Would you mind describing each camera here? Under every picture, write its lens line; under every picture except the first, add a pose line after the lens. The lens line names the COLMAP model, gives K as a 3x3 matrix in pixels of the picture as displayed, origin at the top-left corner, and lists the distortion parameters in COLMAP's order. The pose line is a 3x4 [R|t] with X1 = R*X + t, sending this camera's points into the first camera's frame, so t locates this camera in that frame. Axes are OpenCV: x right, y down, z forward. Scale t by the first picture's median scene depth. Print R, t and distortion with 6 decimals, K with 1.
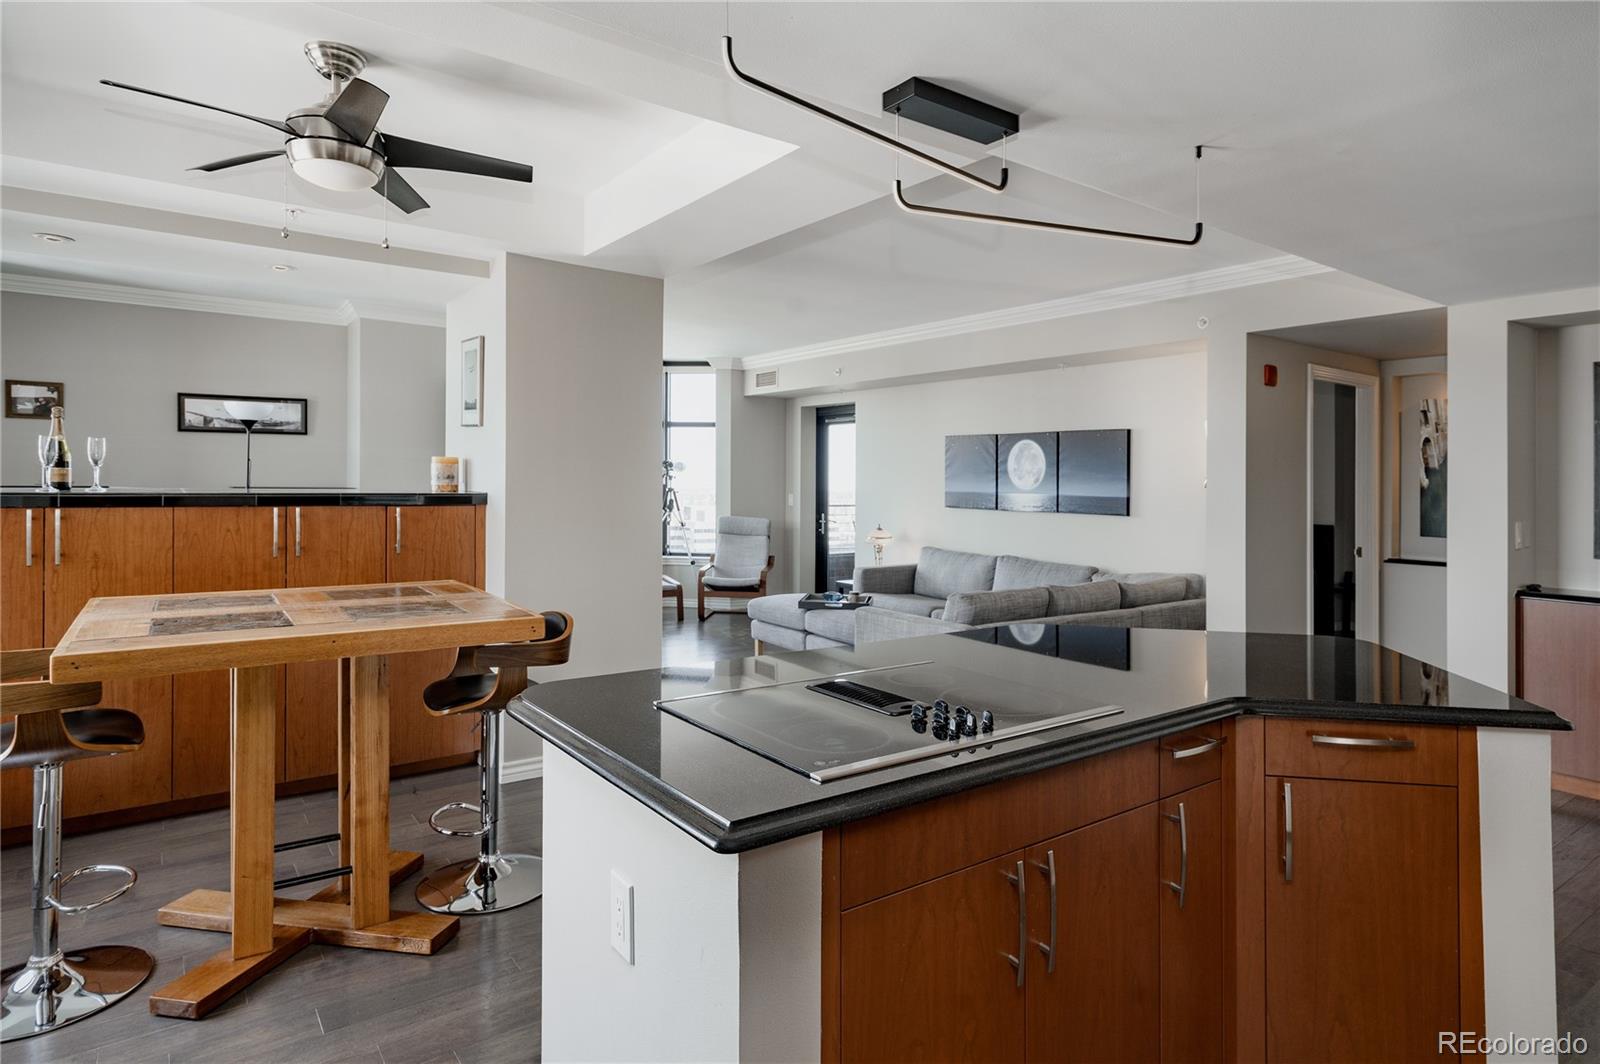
lens RADIAL K [[914.8, 0, 794.2], [0, 914.8, 502.7], [0, 0, 1]] dist [0.001255, 0.001052]
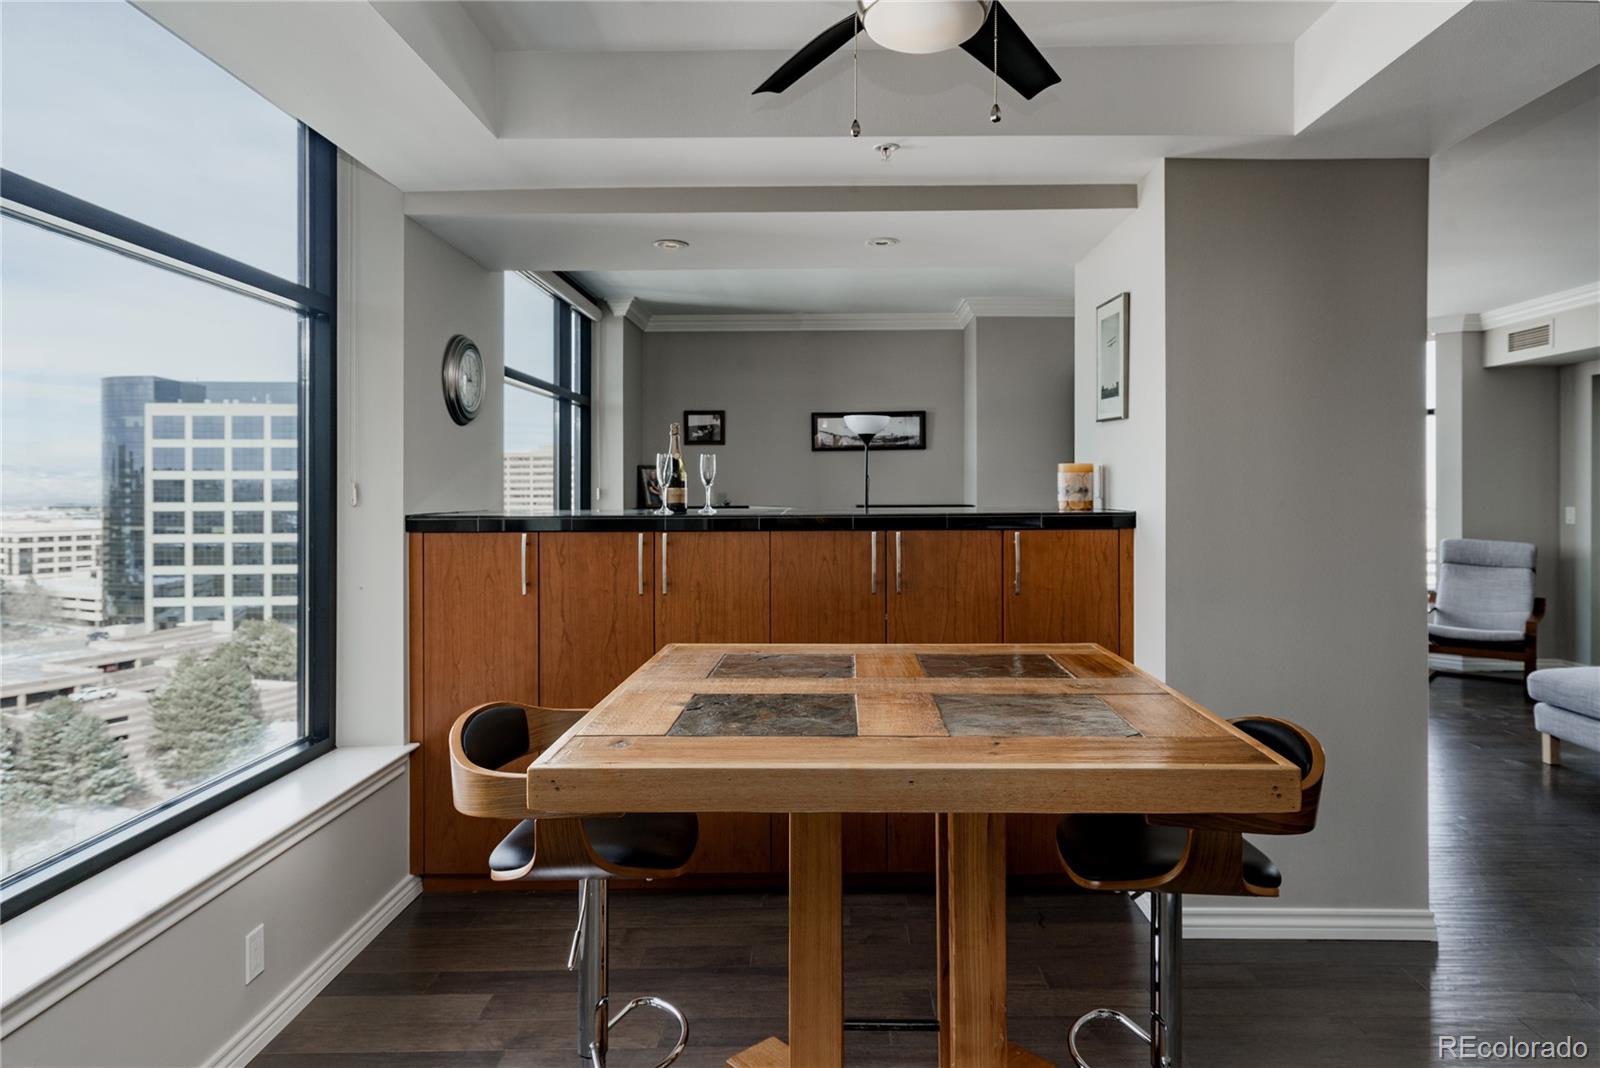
lens RADIAL K [[948.5, 0, 784.7], [0, 948.5, 502.1], [0, 0, 1]] dist [0.004572, 0.001394]
pose [[0.796517, -0.012198, -0.604493, -0.105496], [0.002199, 0.999848, -0.017278, -0.005709], [0.604612, 0.012433, 0.796423, 0.244701]]
